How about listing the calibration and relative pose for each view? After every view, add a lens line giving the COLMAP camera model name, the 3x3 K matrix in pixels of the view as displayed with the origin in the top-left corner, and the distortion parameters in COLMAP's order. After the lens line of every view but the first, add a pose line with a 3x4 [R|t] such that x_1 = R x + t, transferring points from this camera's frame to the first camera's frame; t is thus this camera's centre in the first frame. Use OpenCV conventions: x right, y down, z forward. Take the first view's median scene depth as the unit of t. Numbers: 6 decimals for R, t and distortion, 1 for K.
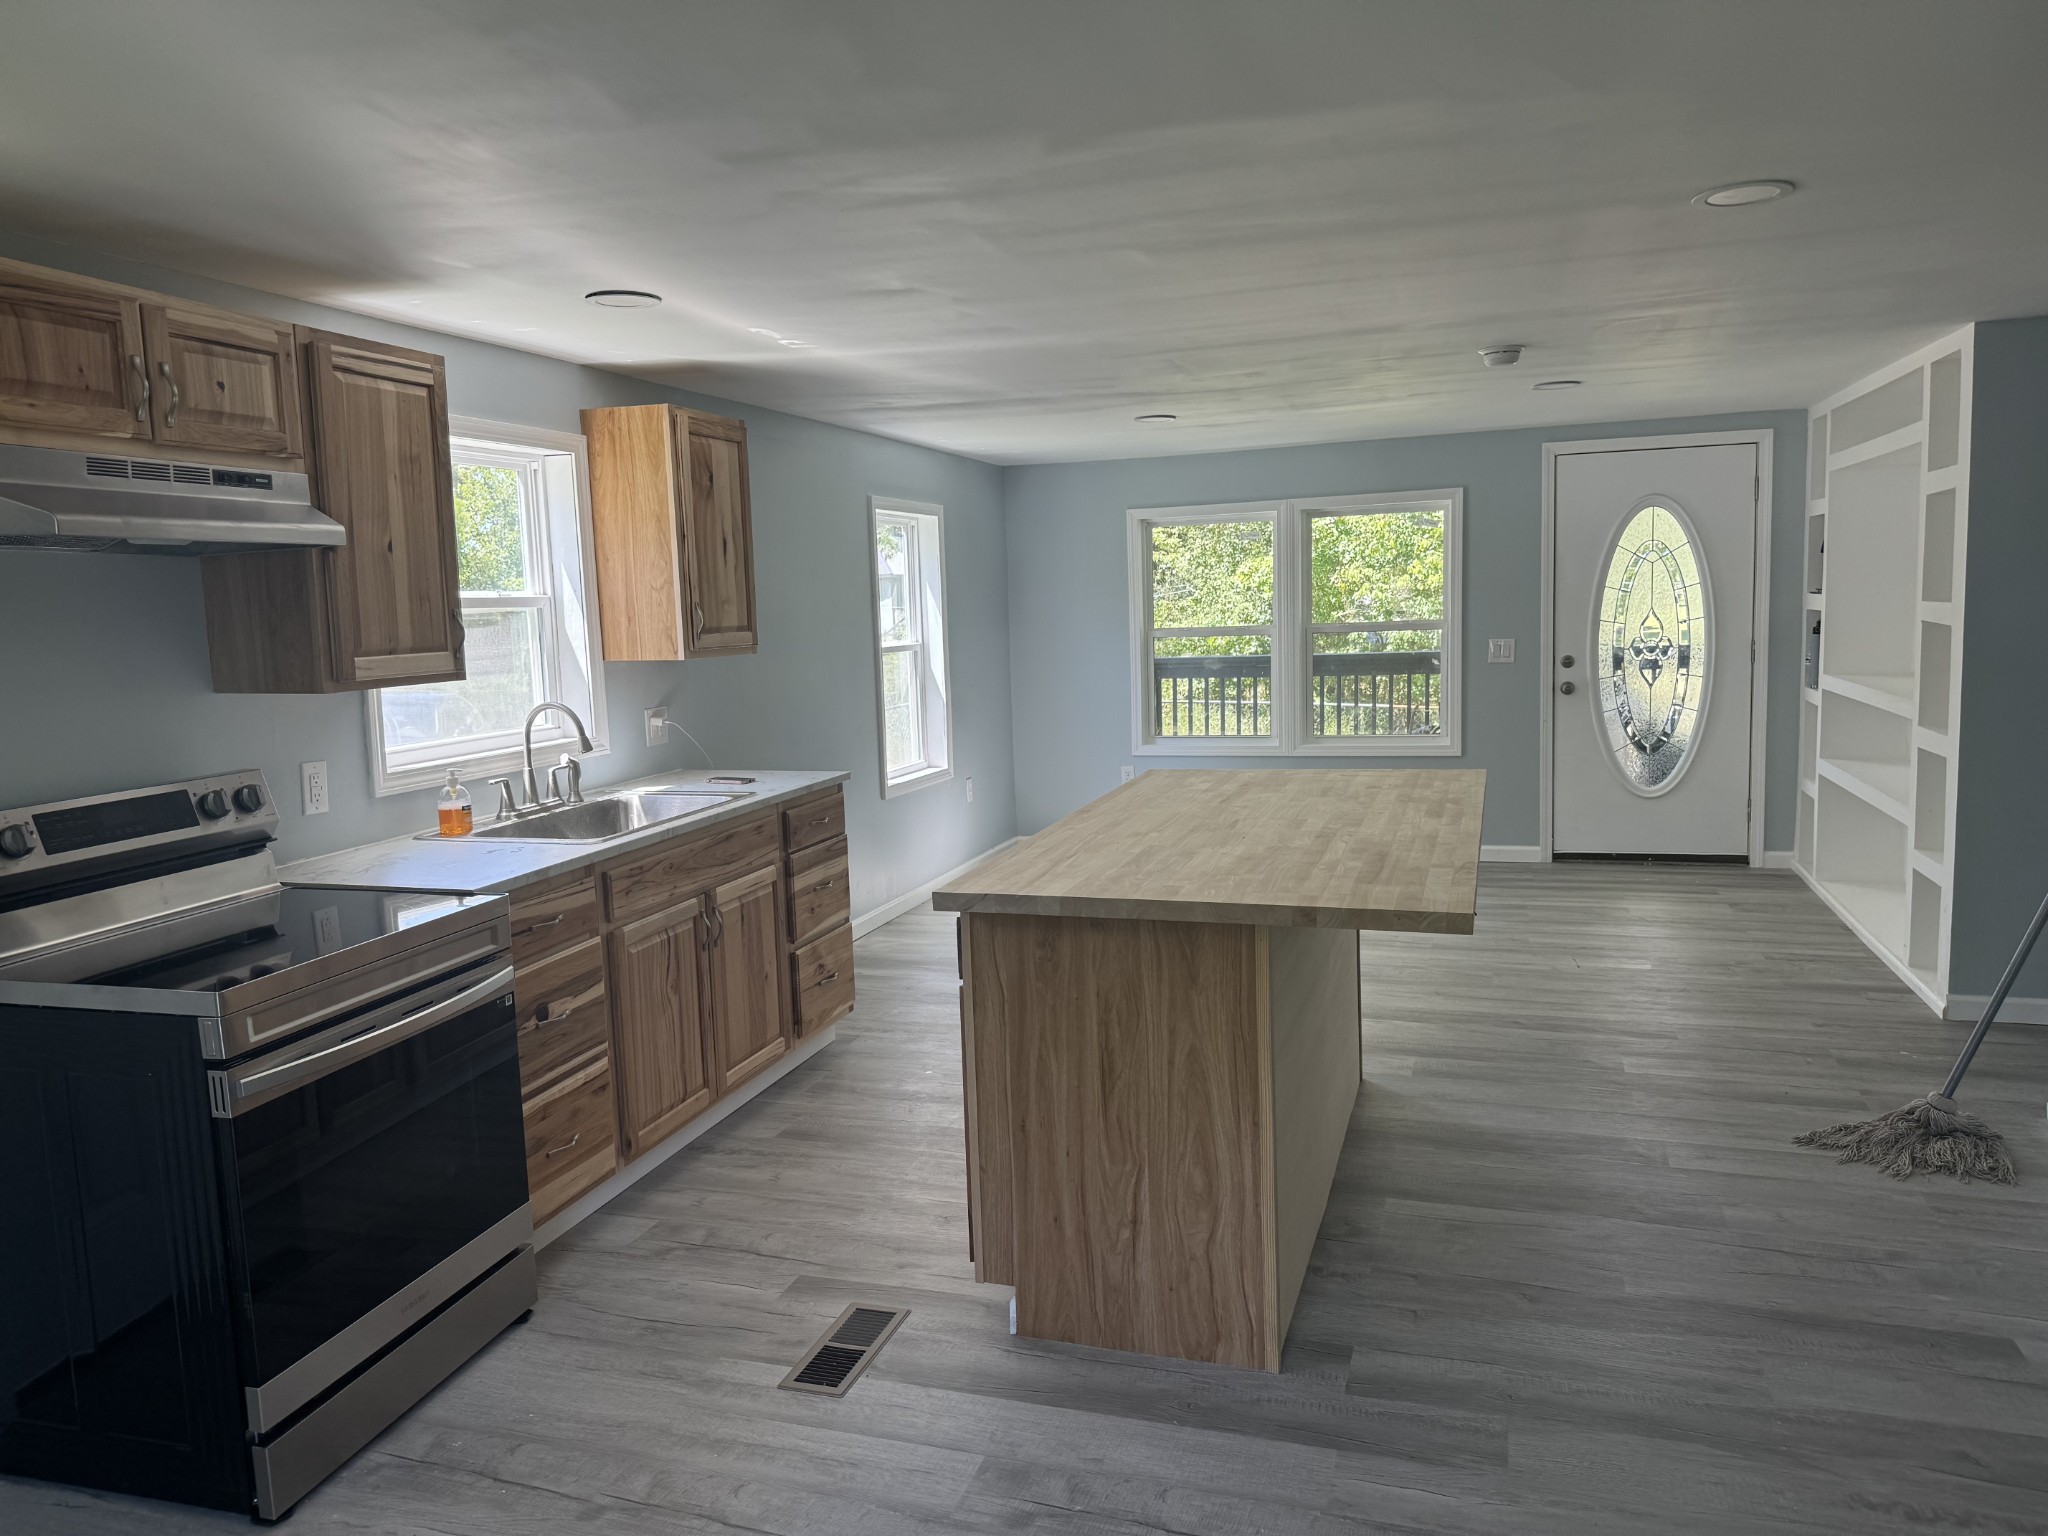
lens RADIAL K [[1445.9, 0, 1014.5], [0, 1445.9, 757.2], [0, 0, 1]] dist [0.042031, -0.048779]
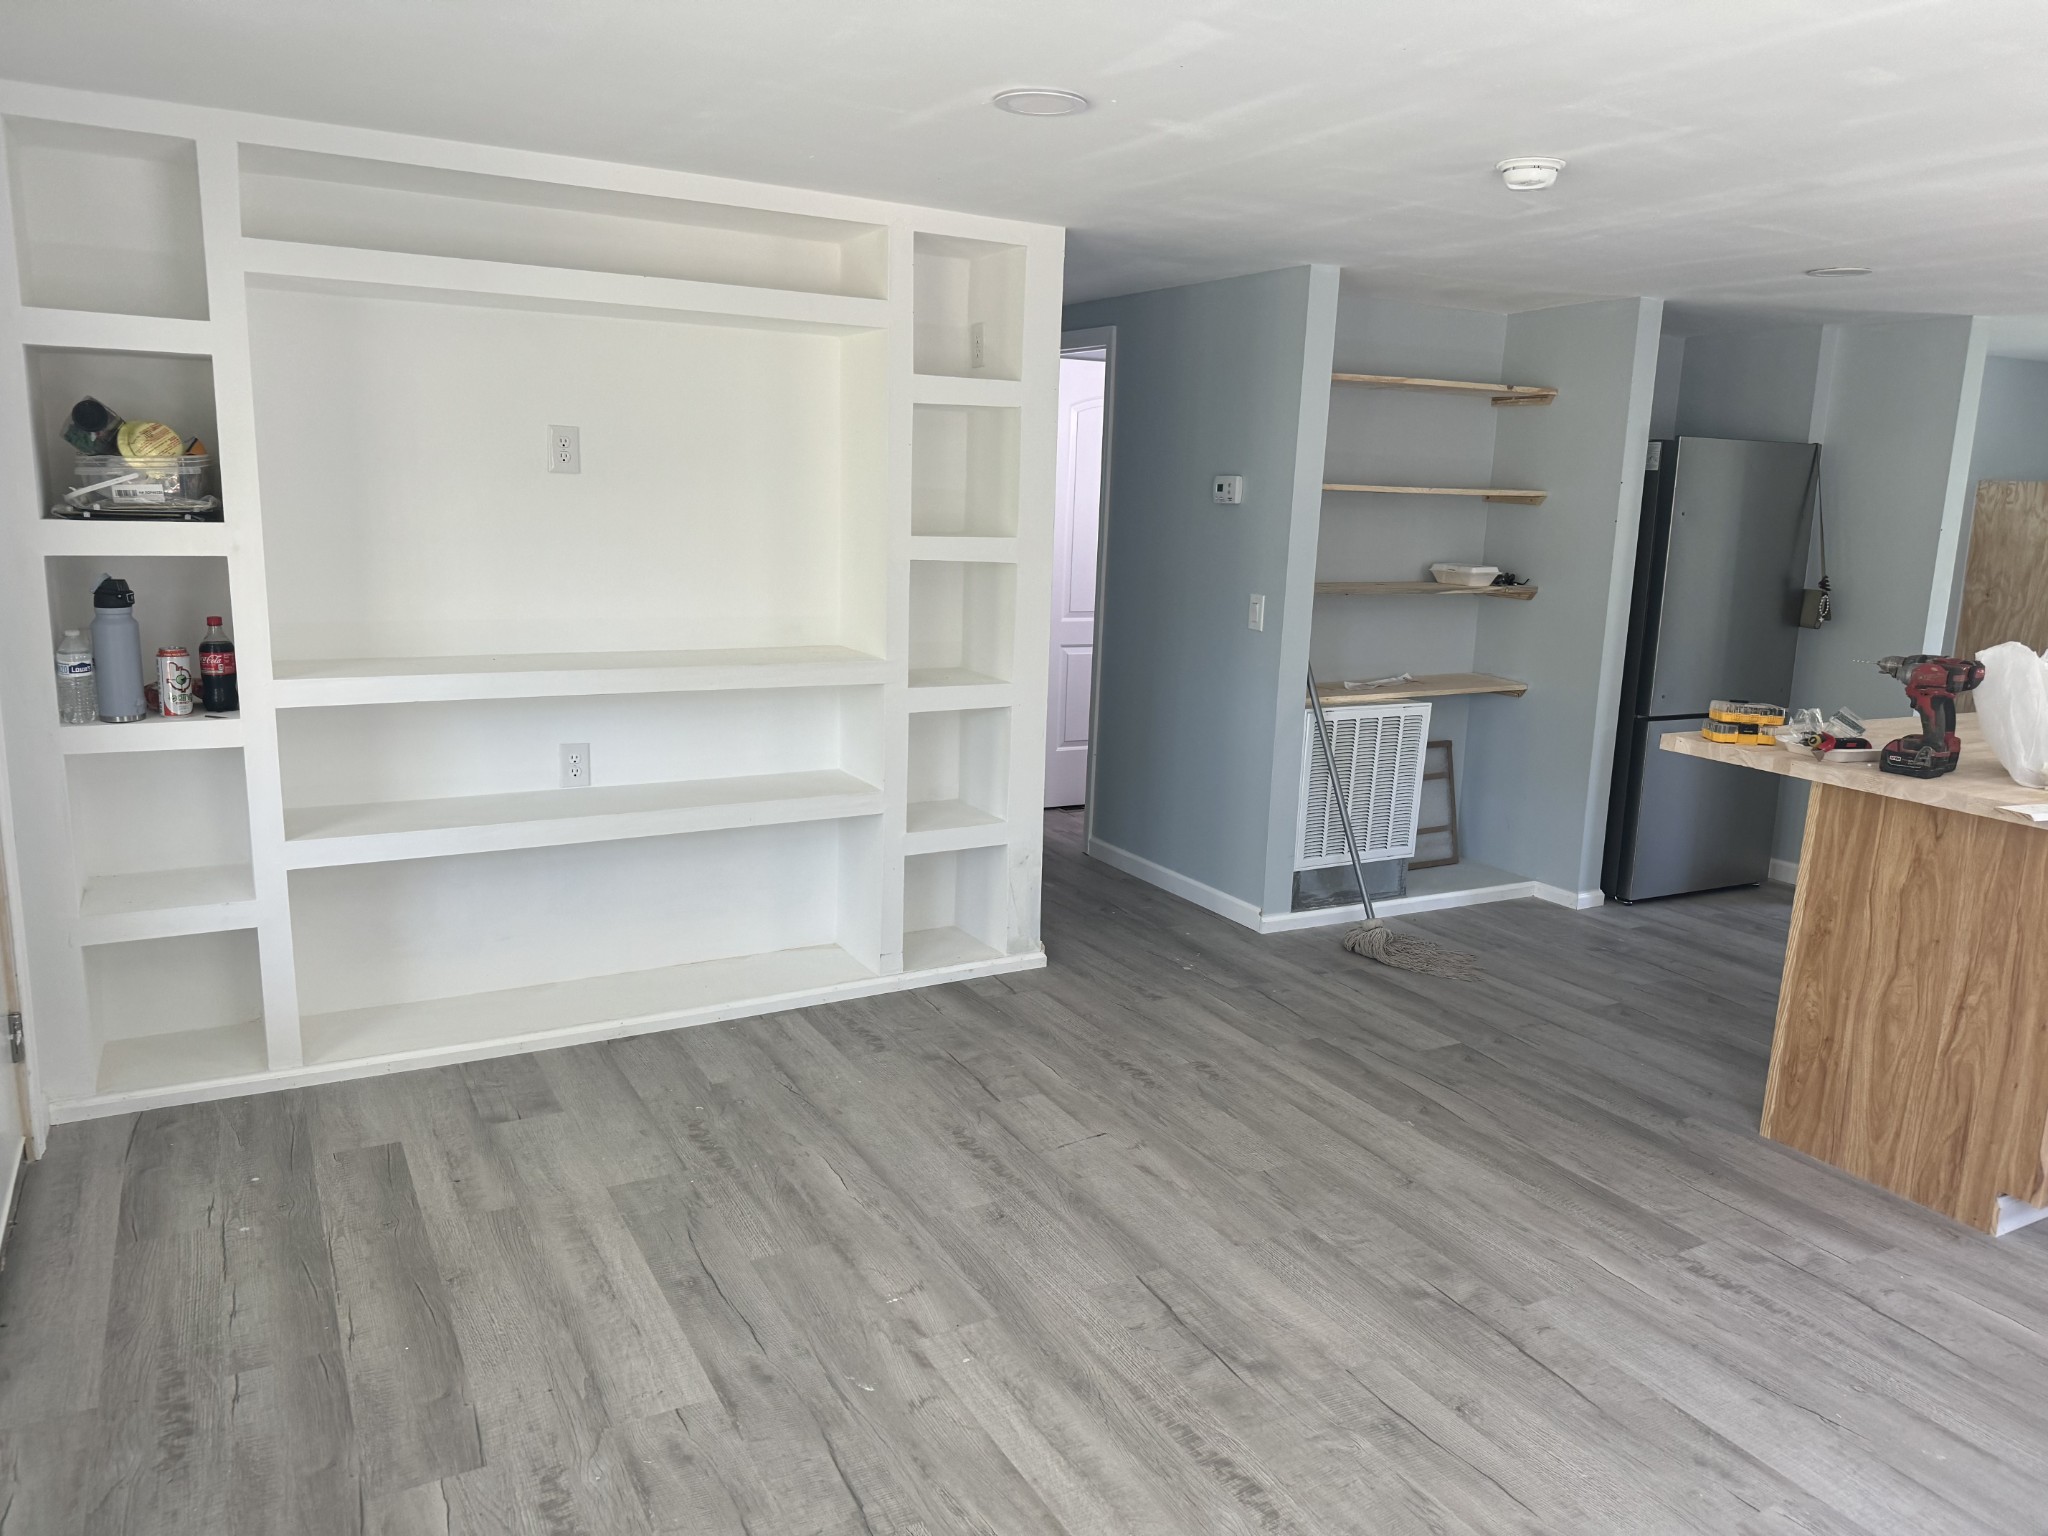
lens RADIAL K [[1426.1, 0, 1005.7], [0, 1426.1, 767.6], [0, 0, 1]] dist [0.054361, -0.052303]
pose [[-0.727167, -0.125817, 0.674831, 0.045373], [0.067468, 0.965201, 0.252655, -0.321494], [-0.683137, 0.229252, -0.693374, 2.760659]]
